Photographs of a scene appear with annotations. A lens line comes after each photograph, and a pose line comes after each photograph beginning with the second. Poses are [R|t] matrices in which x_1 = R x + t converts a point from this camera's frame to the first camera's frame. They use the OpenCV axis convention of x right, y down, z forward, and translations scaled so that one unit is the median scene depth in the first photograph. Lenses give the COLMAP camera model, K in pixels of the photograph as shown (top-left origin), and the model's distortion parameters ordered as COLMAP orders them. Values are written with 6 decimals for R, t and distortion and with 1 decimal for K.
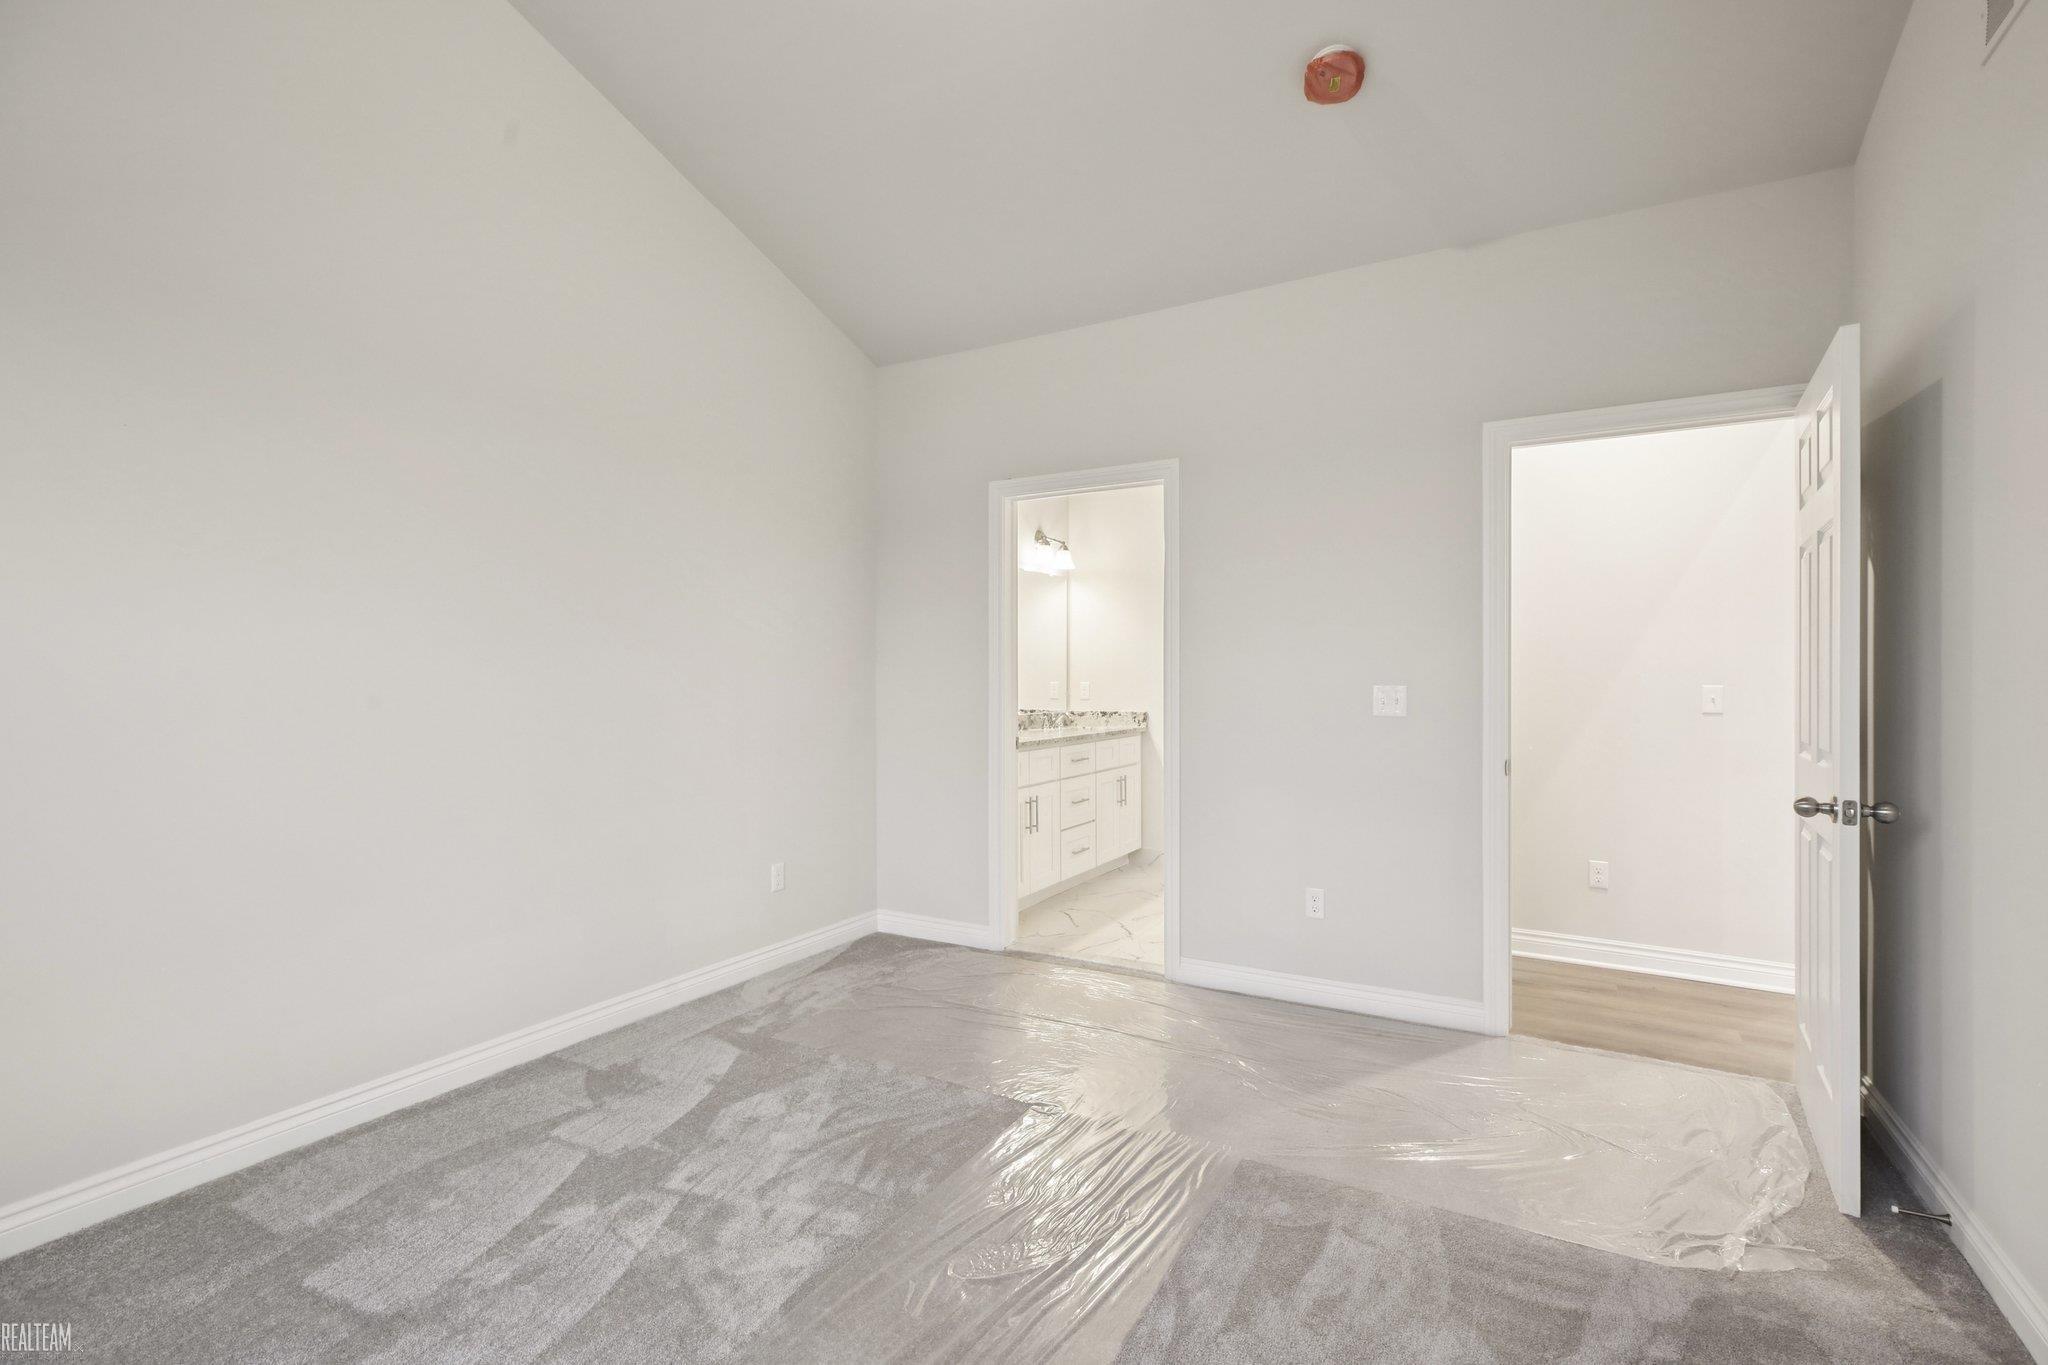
lens RADIAL K [[913.2, 0, 1027.0], [0, 913.2, 677.1], [0, 0, 1]] dist [0.012549, -0.000751]
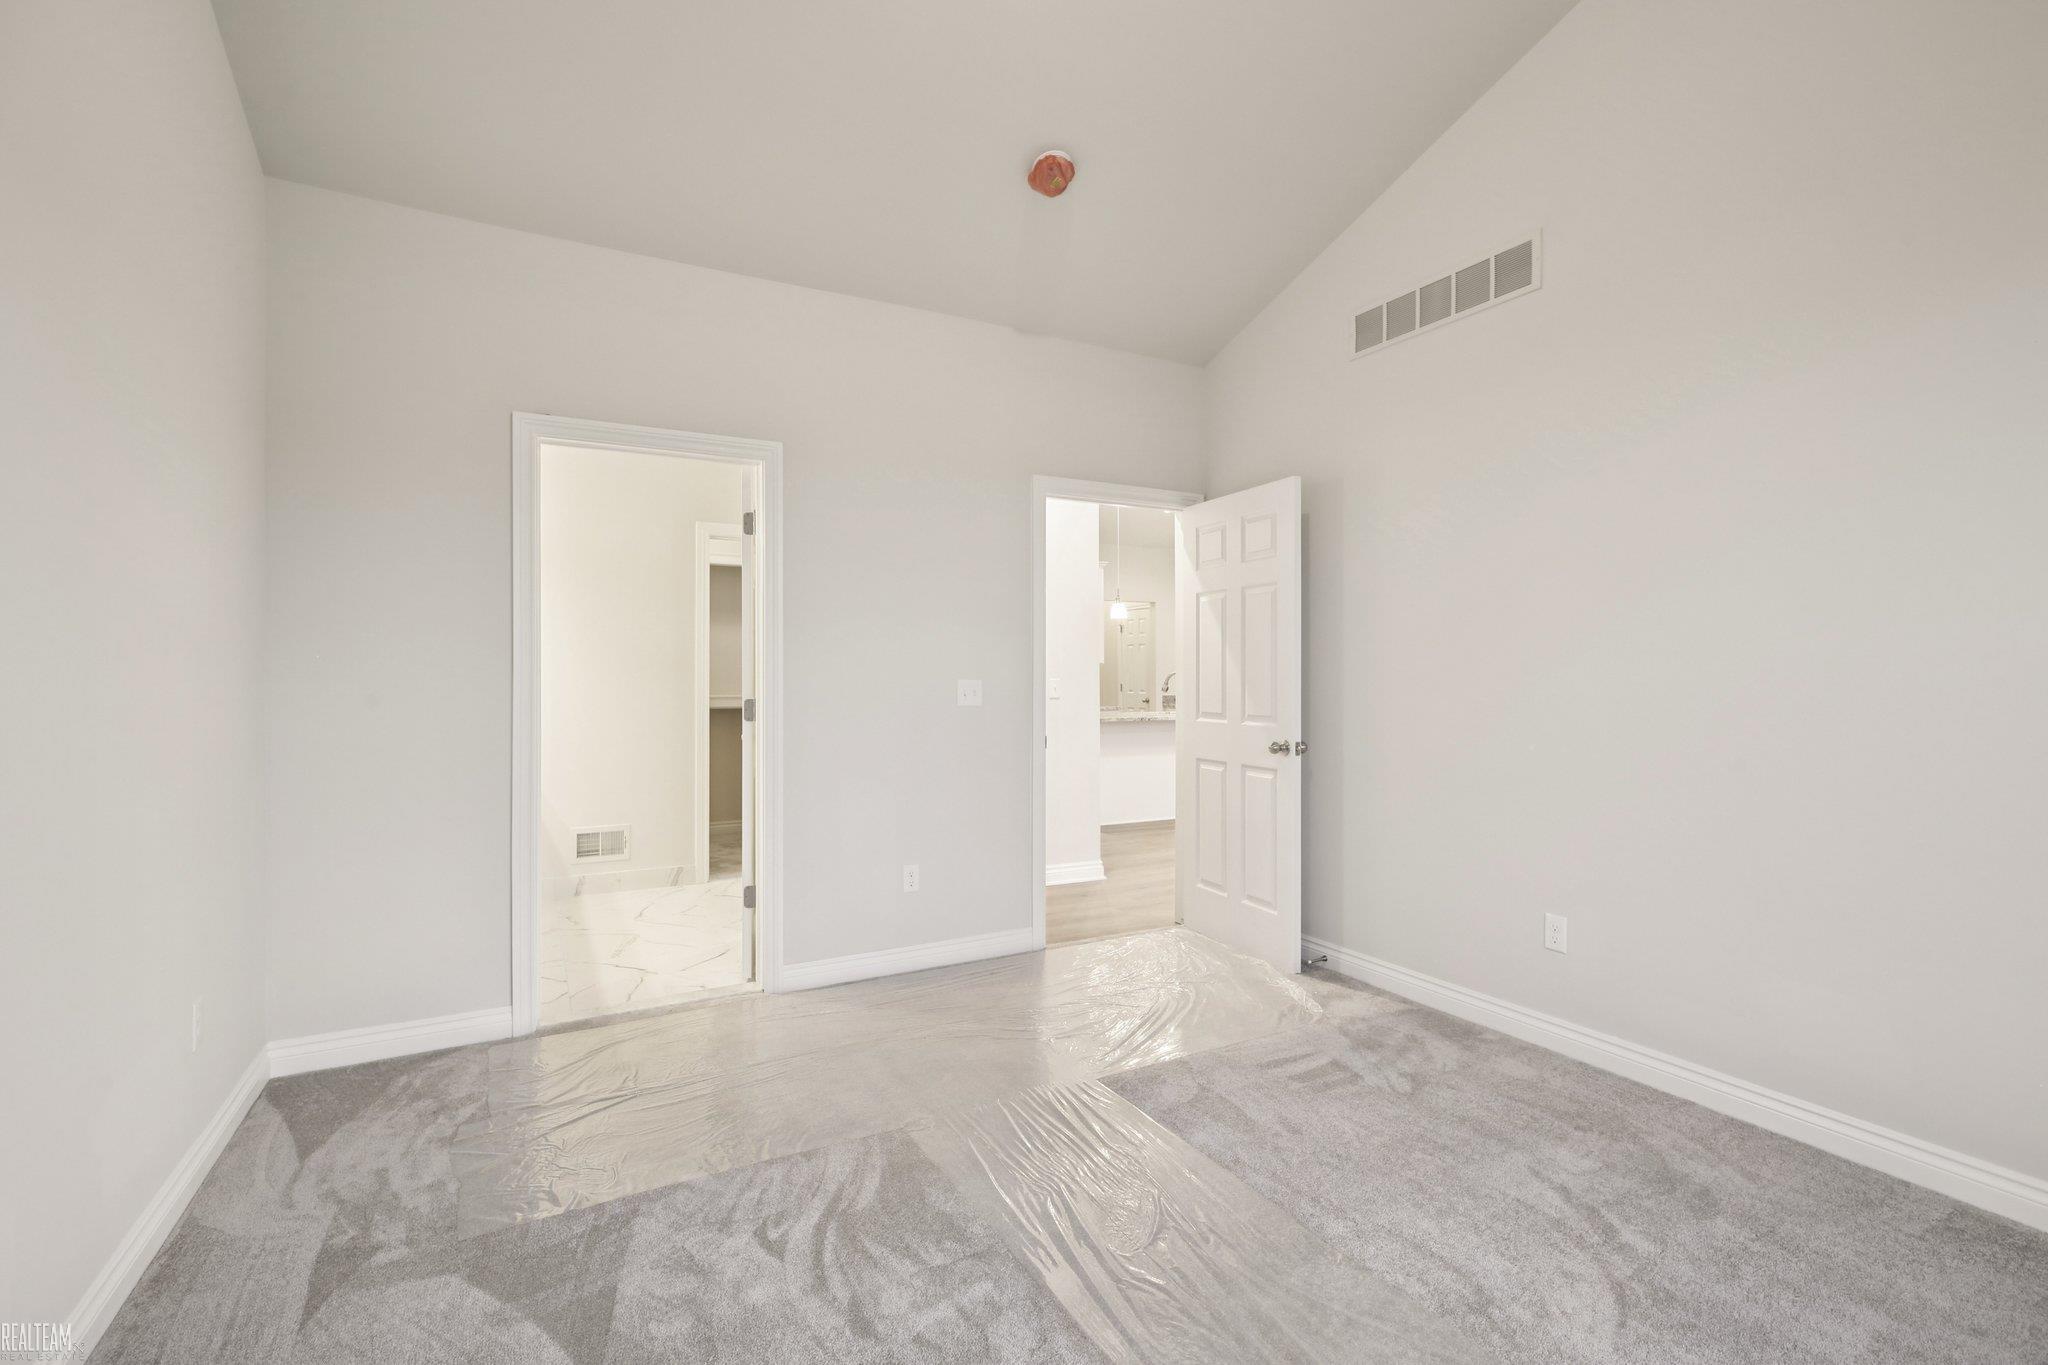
lens RADIAL K [[913.2, 0, 1027.0], [0, 913.2, 677.1], [0, 0, 1]] dist [0.012549, -0.000751]
pose [[0.543279, -0.001743, 0.839550, -0.516171], [-0.000644, 0.999997, 0.002493, 0.002344], [-0.839552, -0.001895, 0.543277, 0.279213]]
